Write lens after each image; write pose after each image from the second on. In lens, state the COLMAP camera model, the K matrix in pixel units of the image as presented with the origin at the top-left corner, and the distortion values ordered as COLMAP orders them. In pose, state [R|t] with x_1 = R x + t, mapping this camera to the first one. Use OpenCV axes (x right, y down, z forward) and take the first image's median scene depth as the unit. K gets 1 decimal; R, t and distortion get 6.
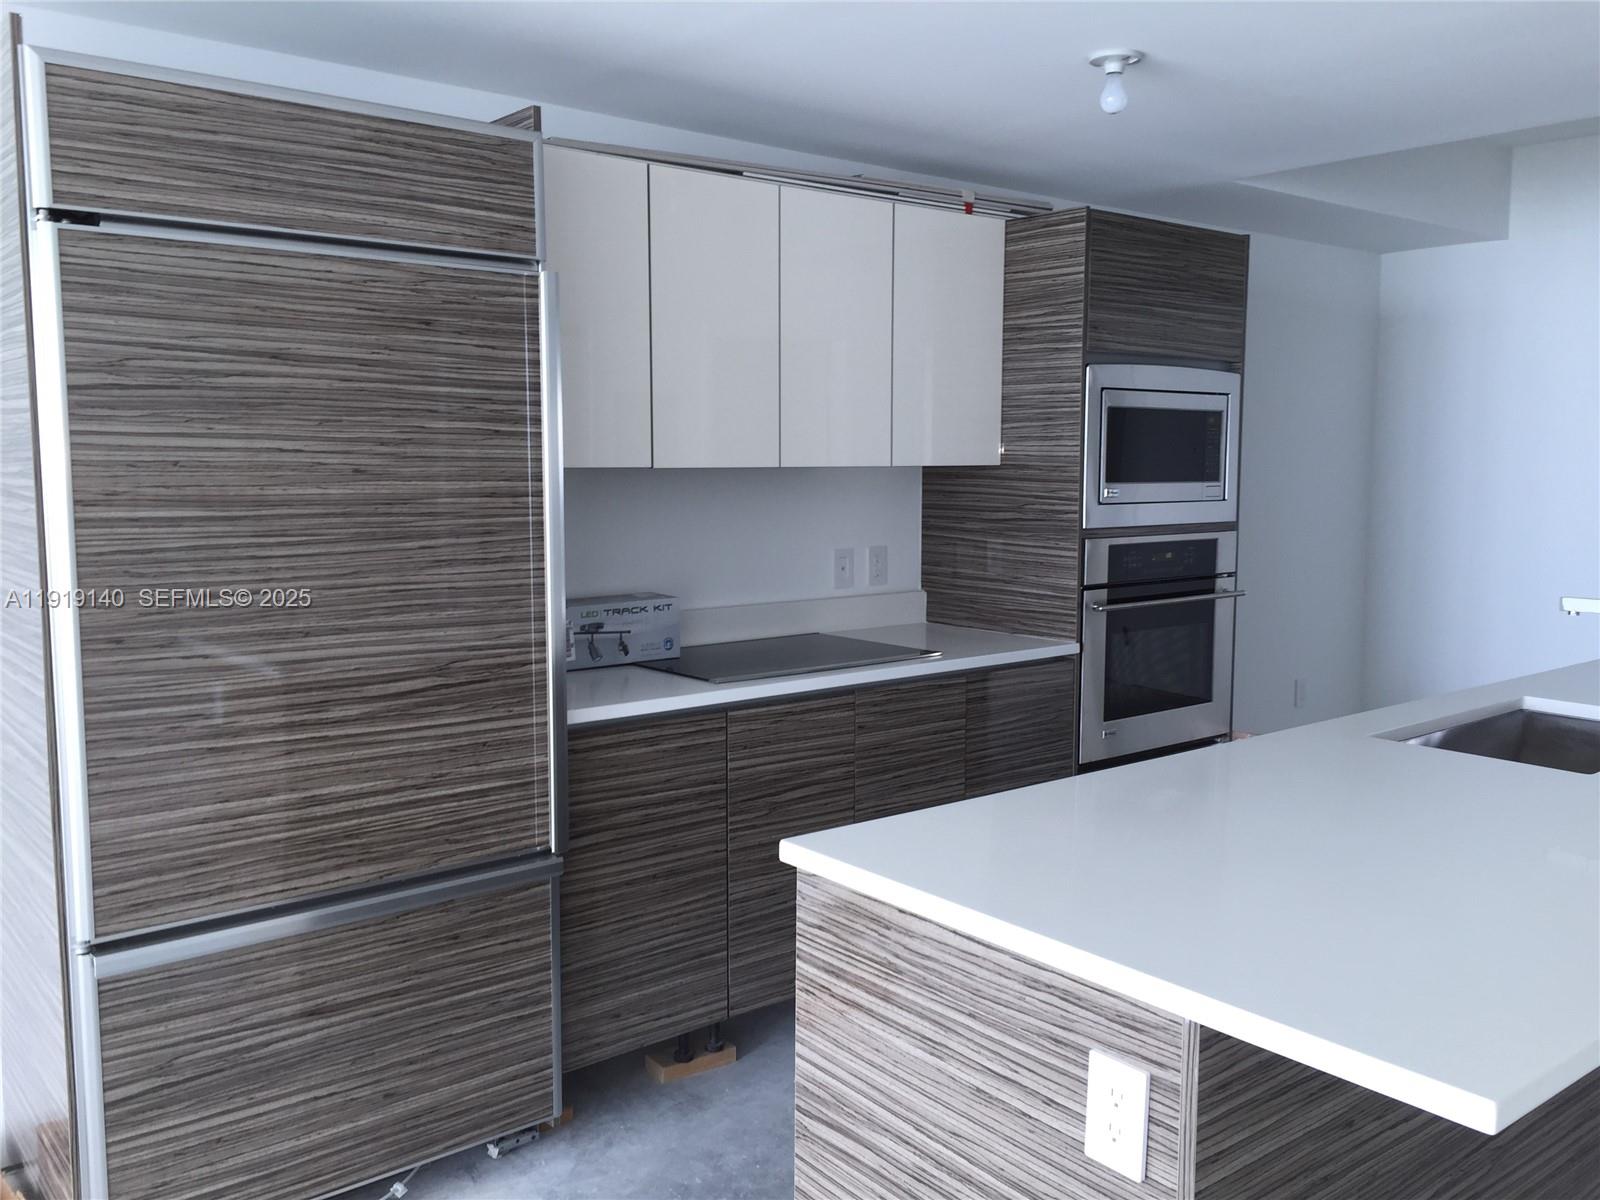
lens RADIAL K [[1365.4, 0, 798.6], [0, 1365.4, 598.6], [0, 0, 1]] dist [0.066458, -0.084852]
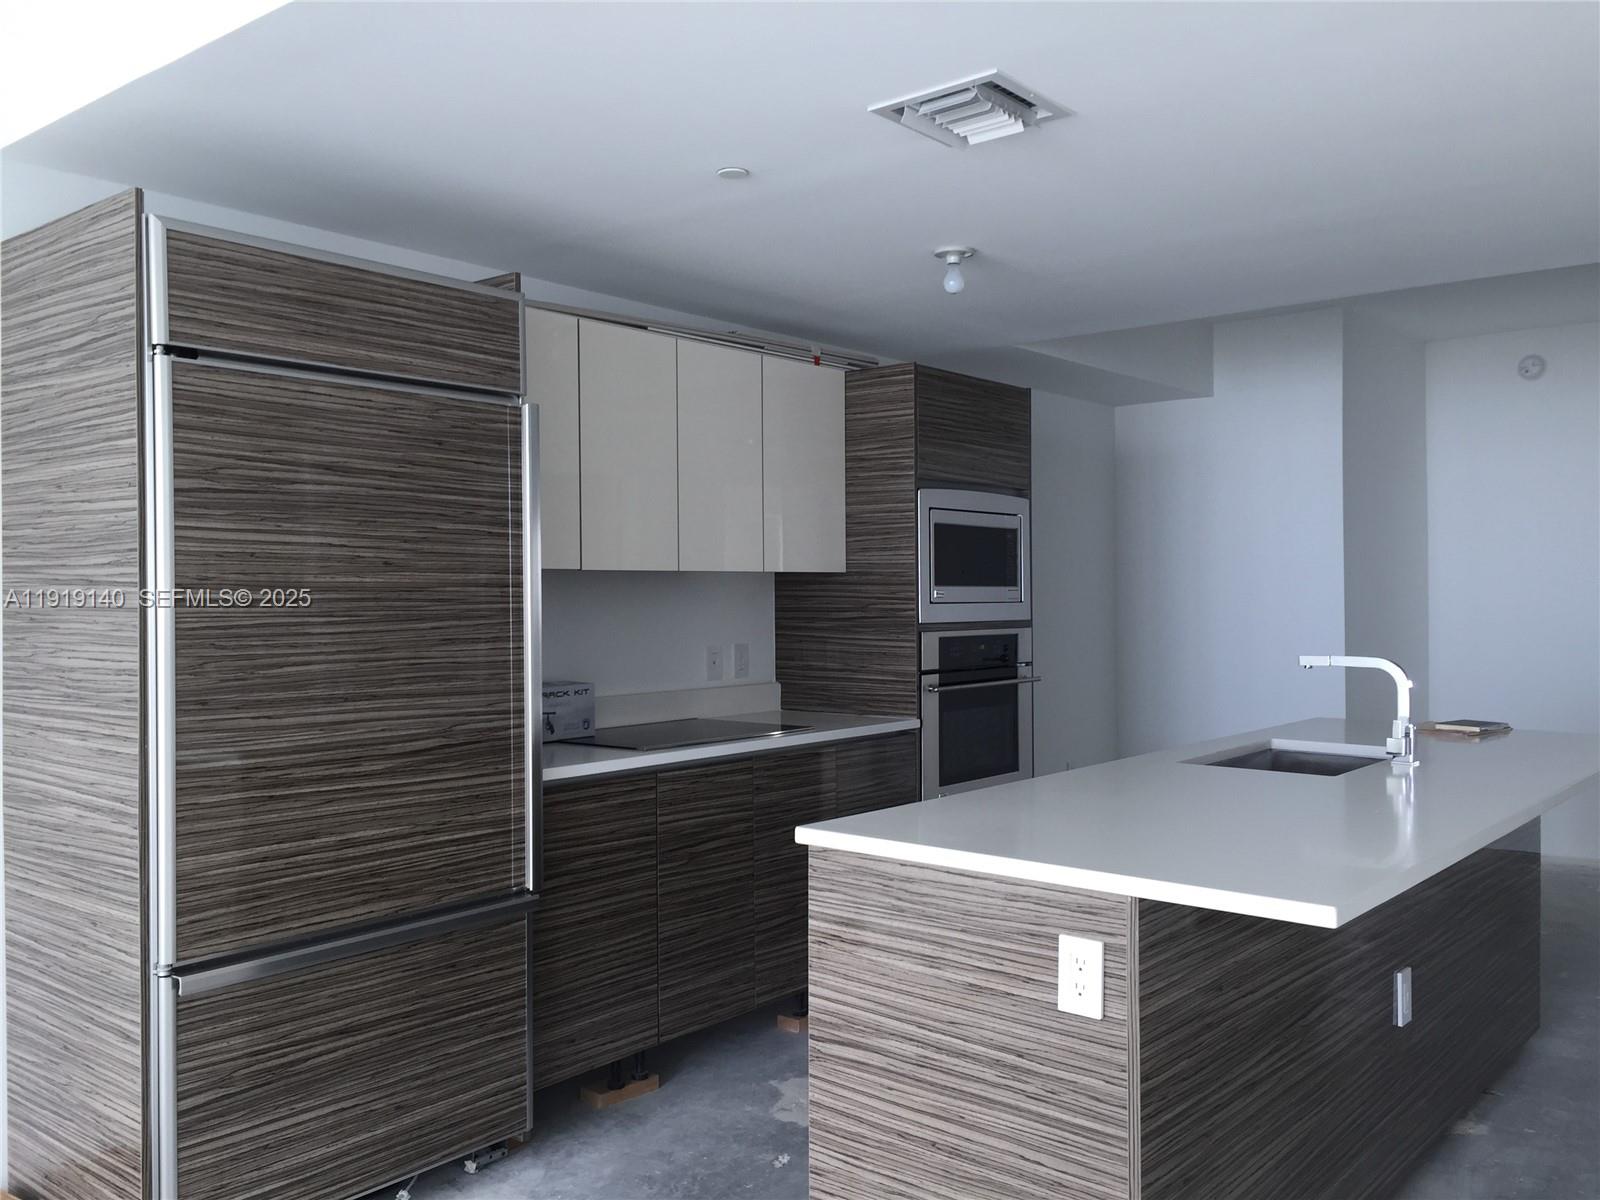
lens RADIAL K [[1365.4, 0, 802.0], [0, 1365.4, 596.1], [0, 0, 1]] dist [0.066458, -0.084852]
pose [[0.980212, -0.009268, 0.197735, -0.193288], [0.029713, 0.994475, -0.100680, 0.063955], [-0.195710, 0.104564, 0.975071, -0.225945]]
